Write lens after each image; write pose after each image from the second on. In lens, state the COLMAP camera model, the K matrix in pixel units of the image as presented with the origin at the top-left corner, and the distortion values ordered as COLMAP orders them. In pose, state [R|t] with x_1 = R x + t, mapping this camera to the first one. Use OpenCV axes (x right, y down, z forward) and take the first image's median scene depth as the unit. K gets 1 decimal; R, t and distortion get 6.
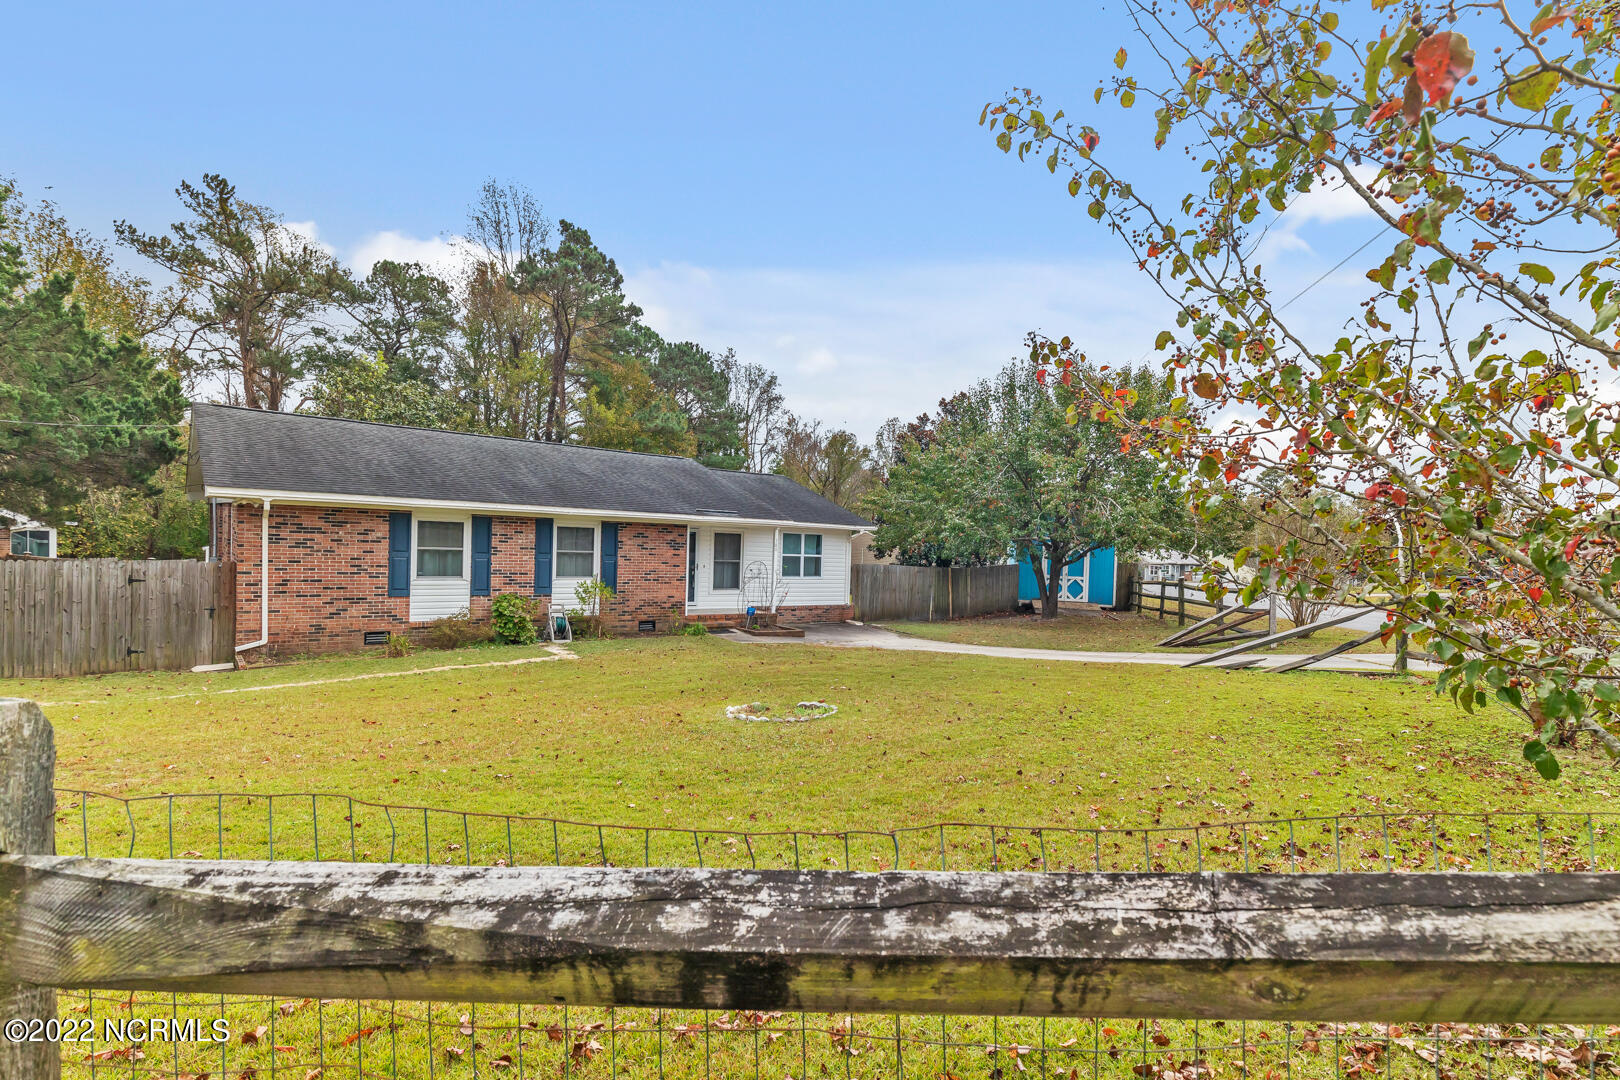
lens RADIAL K [[734.2, 0, 795.5], [0, 734.2, 586.7], [0, 0, 1]] dist [0.010075, -0.003566]
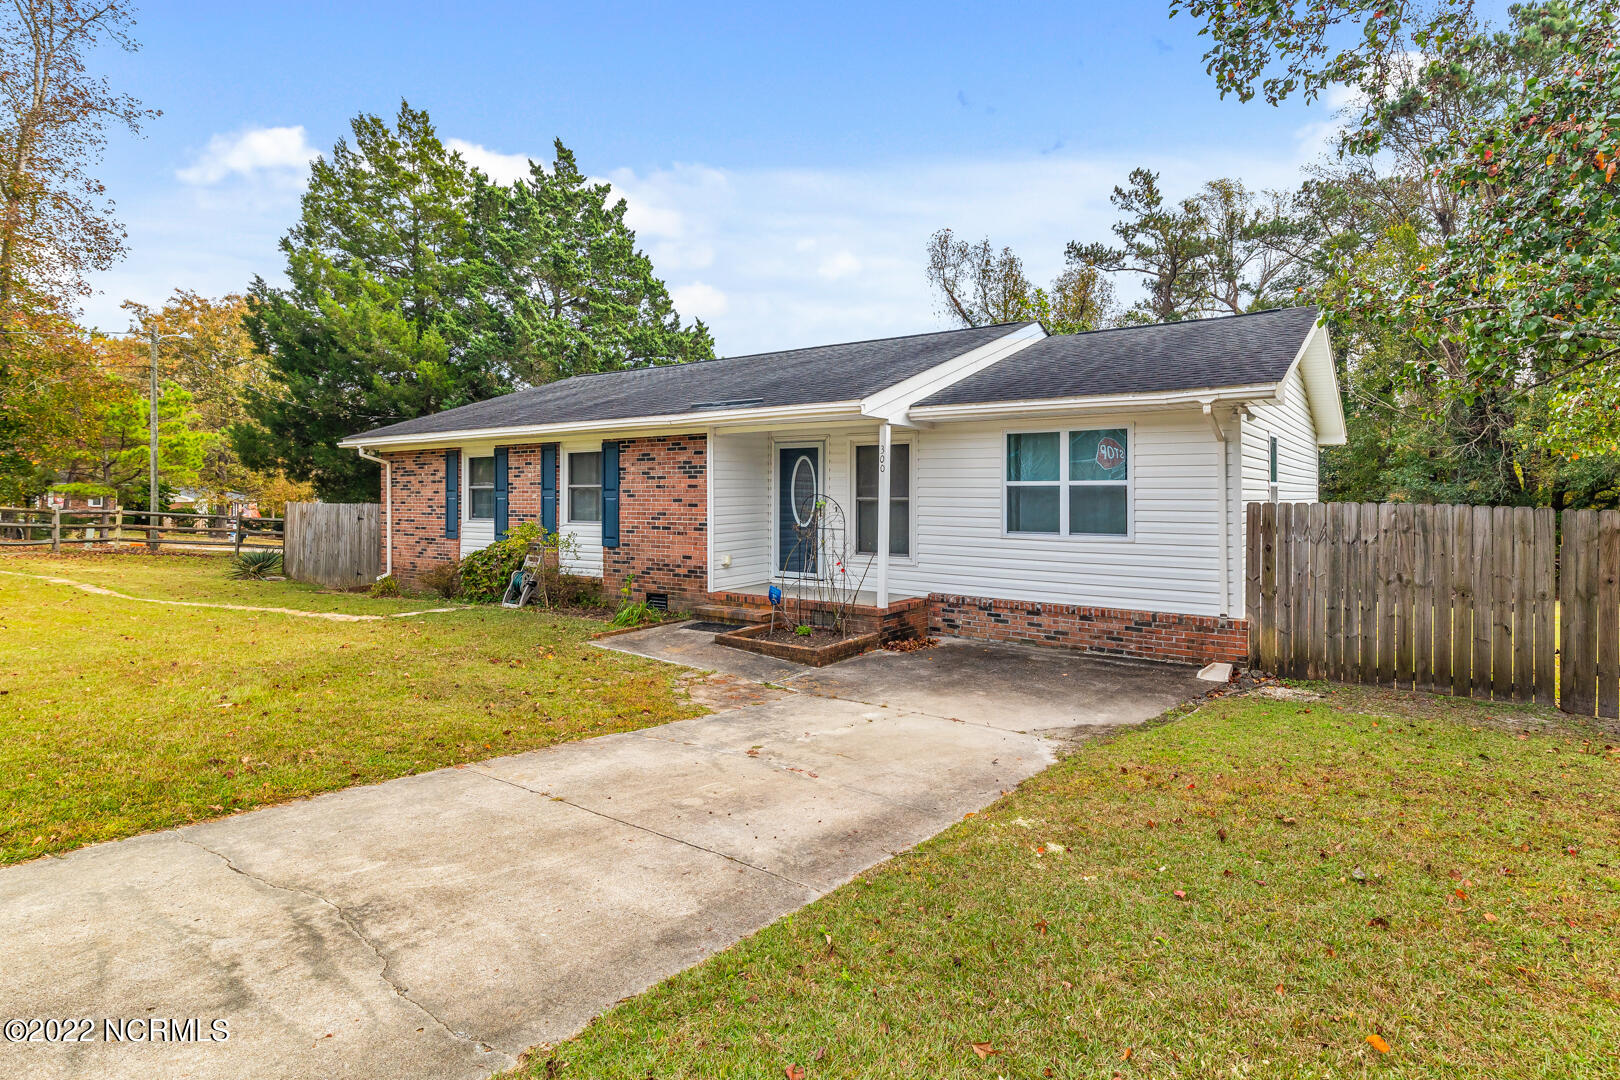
lens RADIAL K [[793.5, 0, 874.9], [0, 793.5, 489.6], [0, 0, 1]] dist [0.012609, 0.001215]
pose [[0.330669, -0.047466, -0.942553, 0.479566], [-0.046244, 0.996720, -0.066417, -0.005263], [0.942613, 0.065550, 0.327389, 0.921707]]
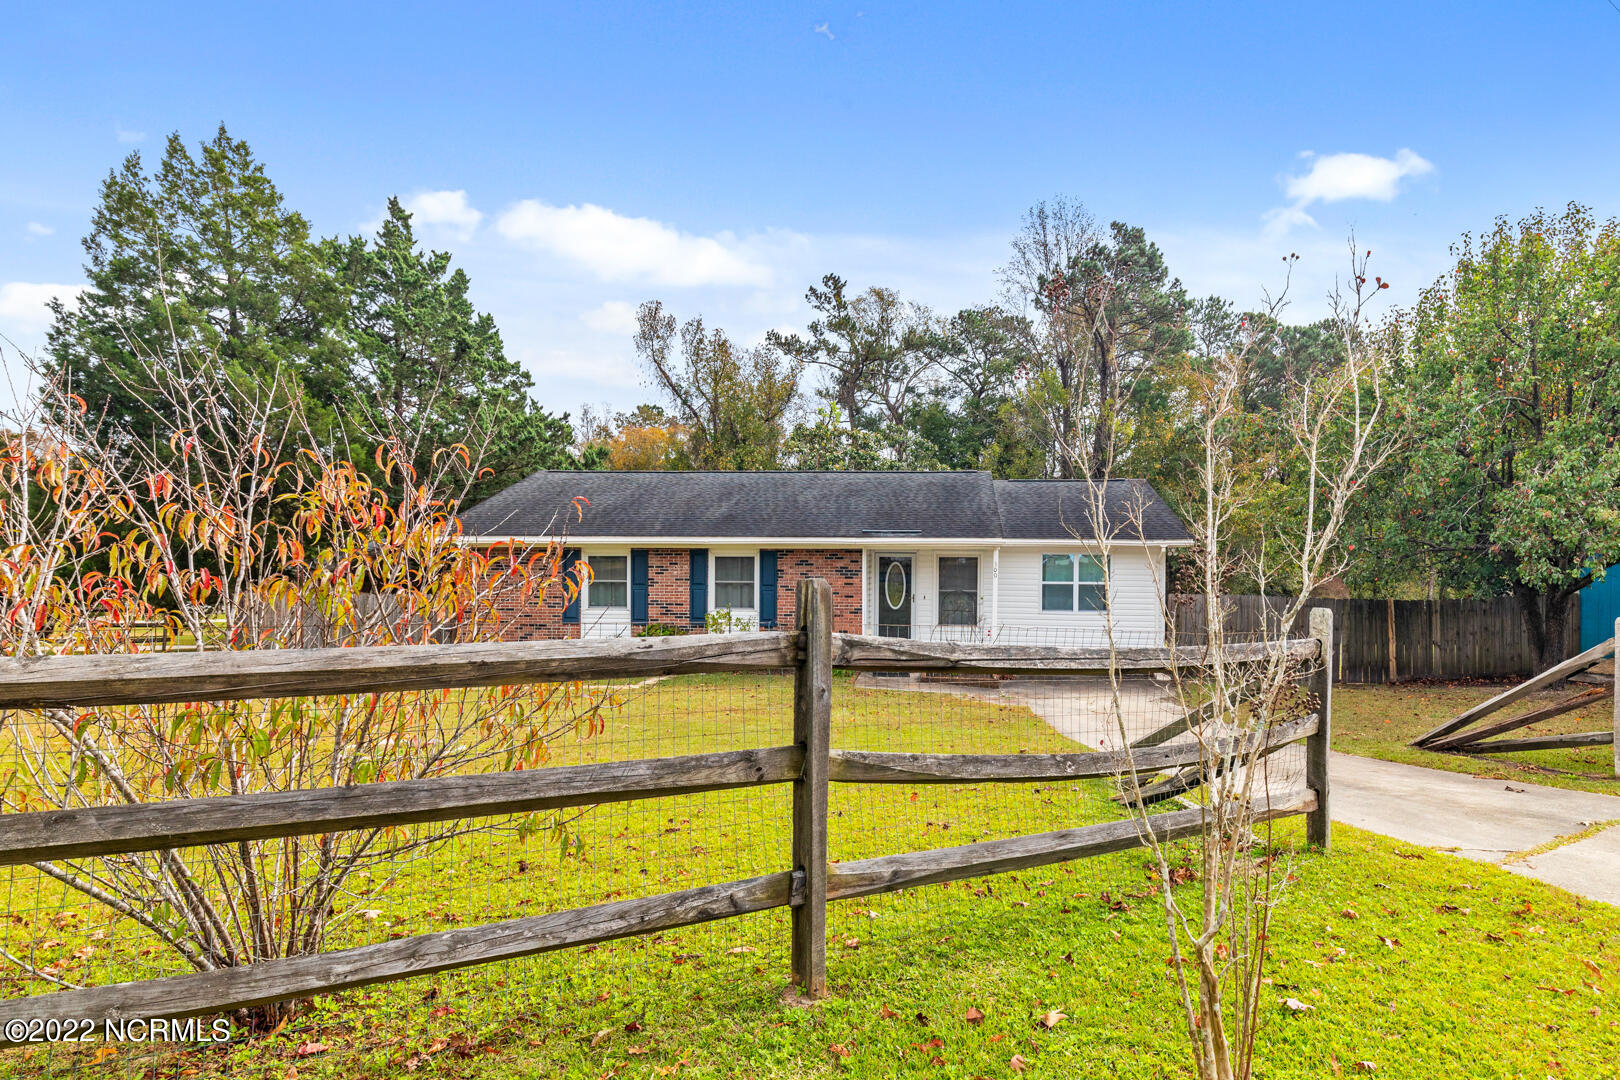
lens RADIAL K [[821.4, 0, 896.6], [0, 821.4, 583.6], [0, 0, 1]] dist [0.006466, -0.000659]
pose [[0.750291, -0.016101, -0.660912, 0.522569], [-0.018163, 0.998824, -0.044952, -0.000615], [0.660858, 0.045731, 0.749116, 0.302211]]
